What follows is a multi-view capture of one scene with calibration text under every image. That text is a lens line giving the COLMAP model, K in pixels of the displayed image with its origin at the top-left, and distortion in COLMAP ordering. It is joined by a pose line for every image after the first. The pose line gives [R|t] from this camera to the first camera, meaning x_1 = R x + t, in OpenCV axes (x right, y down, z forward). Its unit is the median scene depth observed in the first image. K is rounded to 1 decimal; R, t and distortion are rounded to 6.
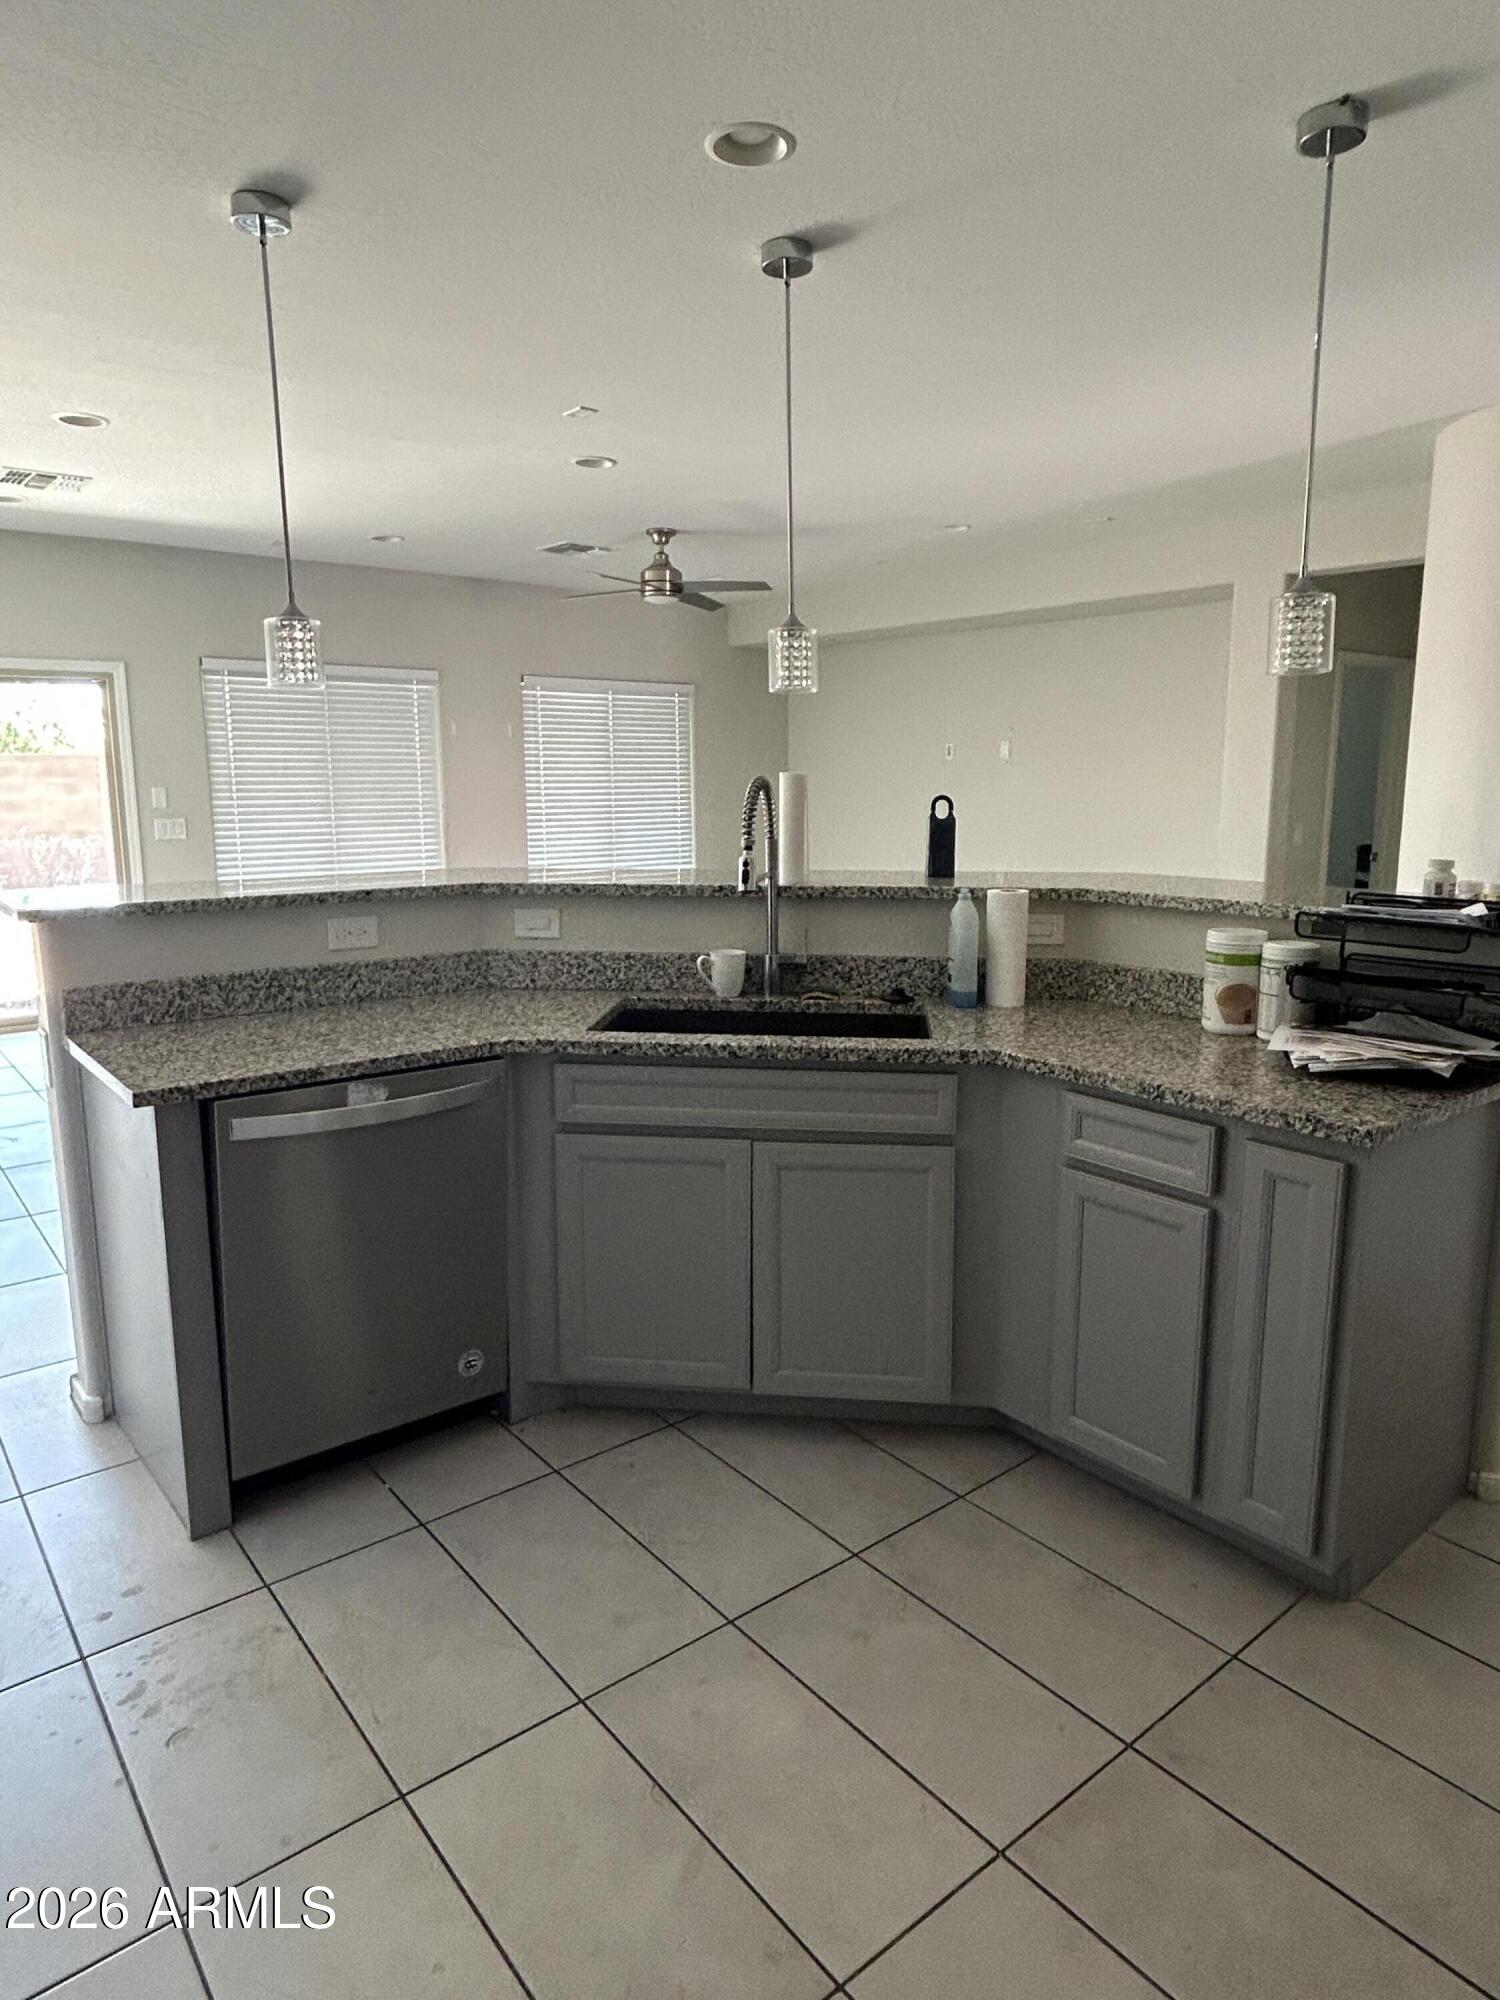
lens RADIAL K [[1216.3, 0, 750.0], [0, 1216.3, 1000.0], [0, 0, 1]] dist [-0.005167, -0.001571]
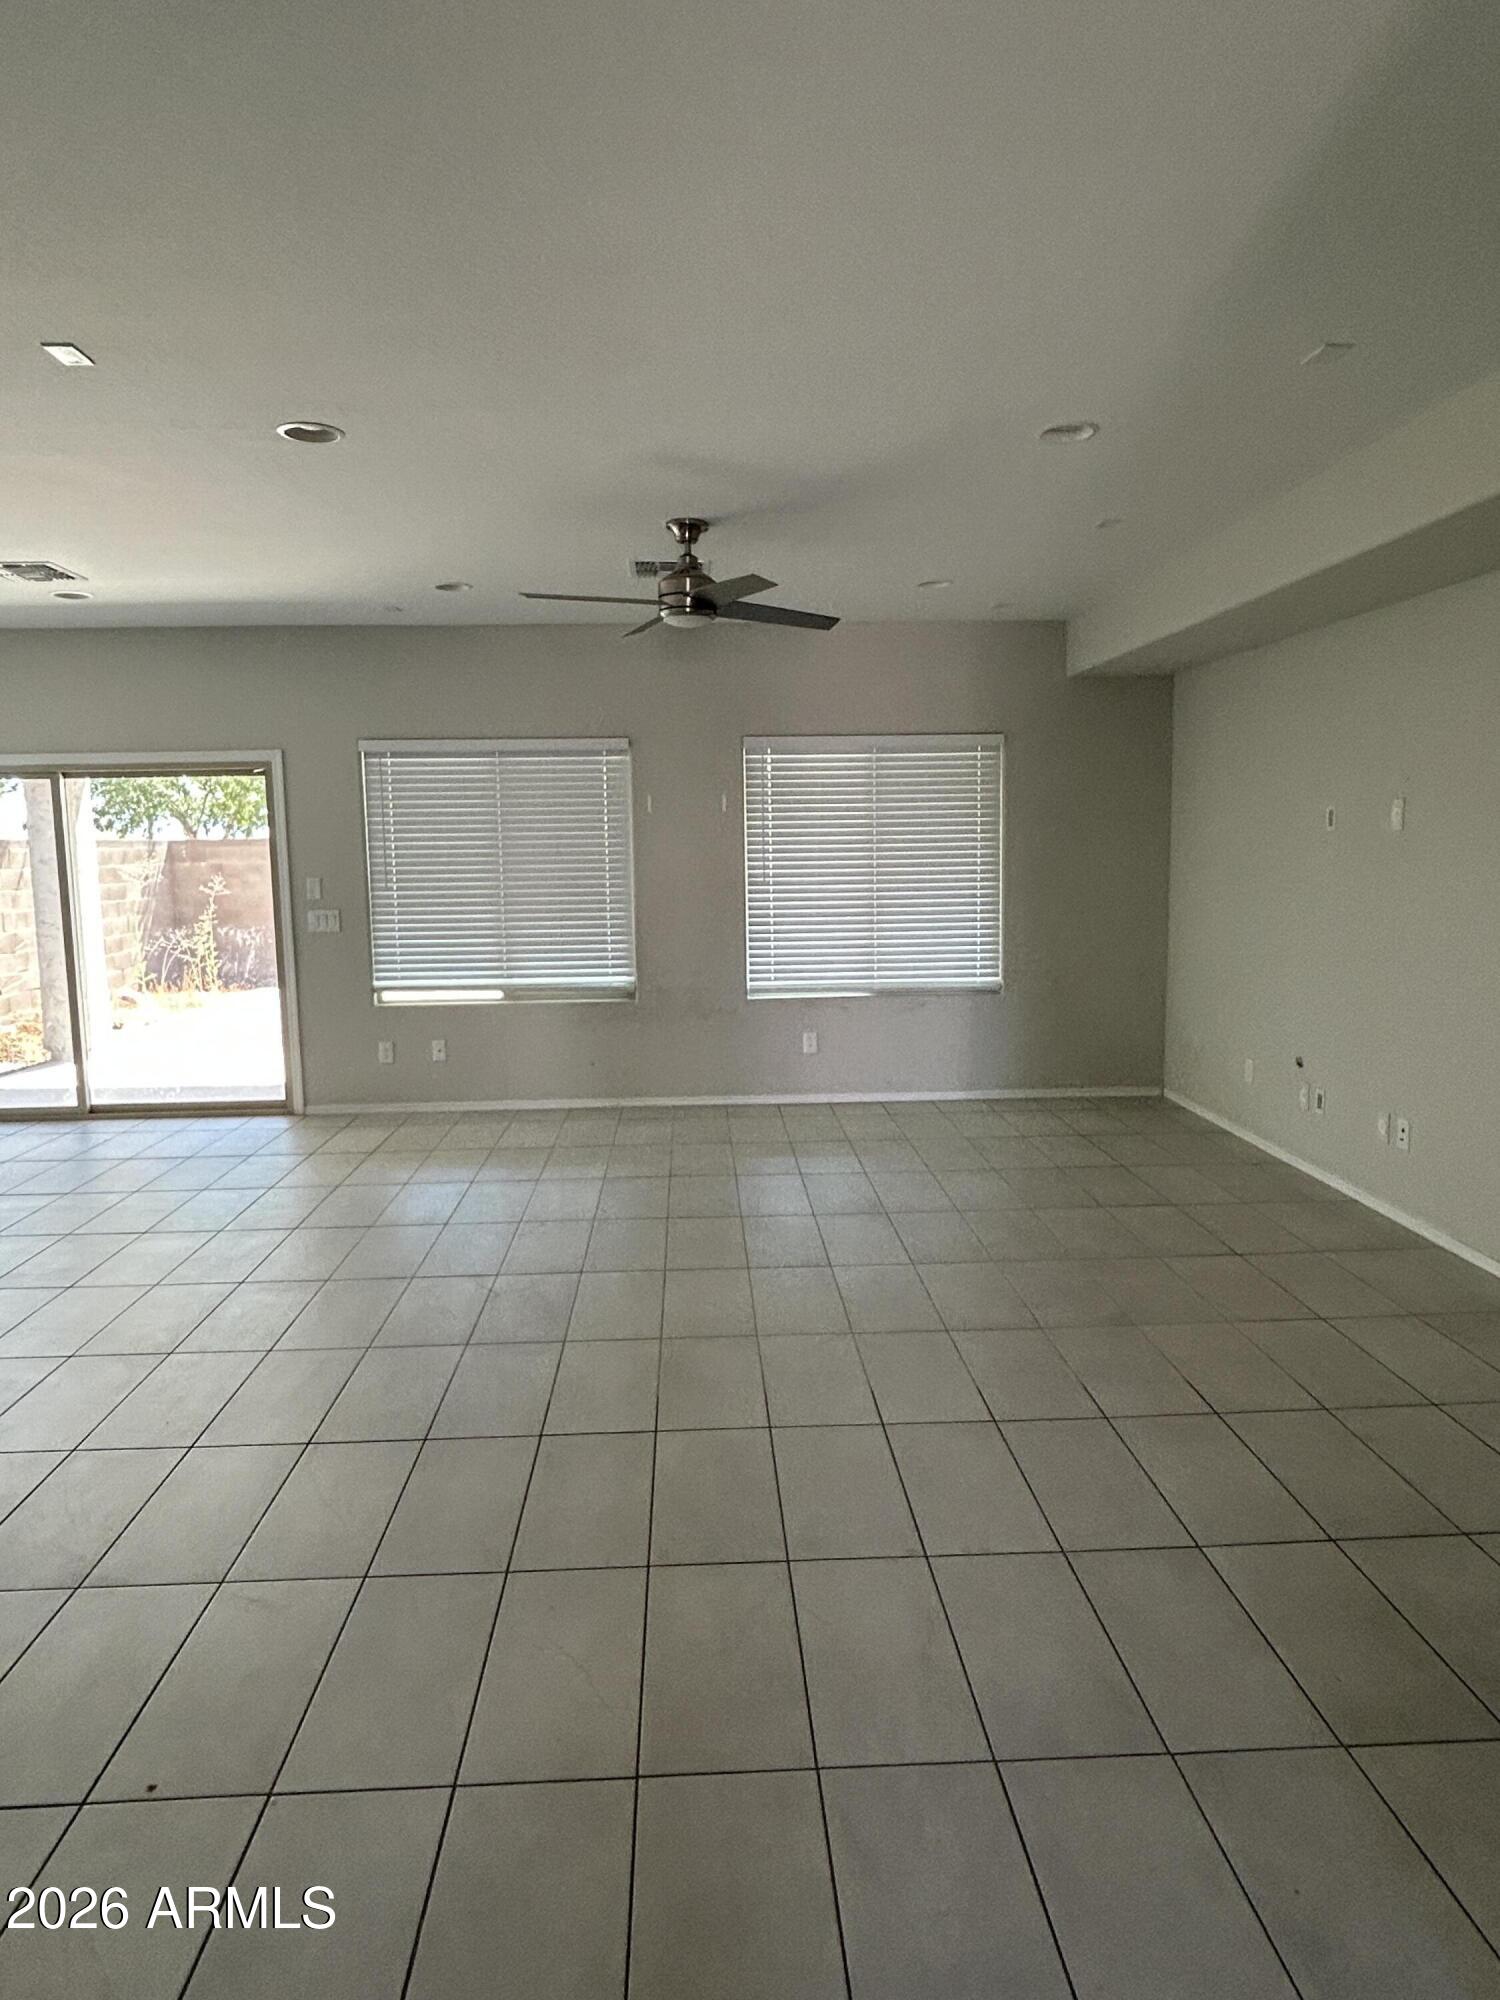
lens RADIAL K [[1195.4, 0, 750.0], [0, 1195.4, 1000.0], [0, 0, 1]] dist [0.002230, 0.000147]
pose [[0.808351, 0.068826, -0.584664, 0.326922], [-0.095236, 0.995349, -0.014501, -0.093270], [0.580947, 0.067403, 0.811146, 0.420713]]
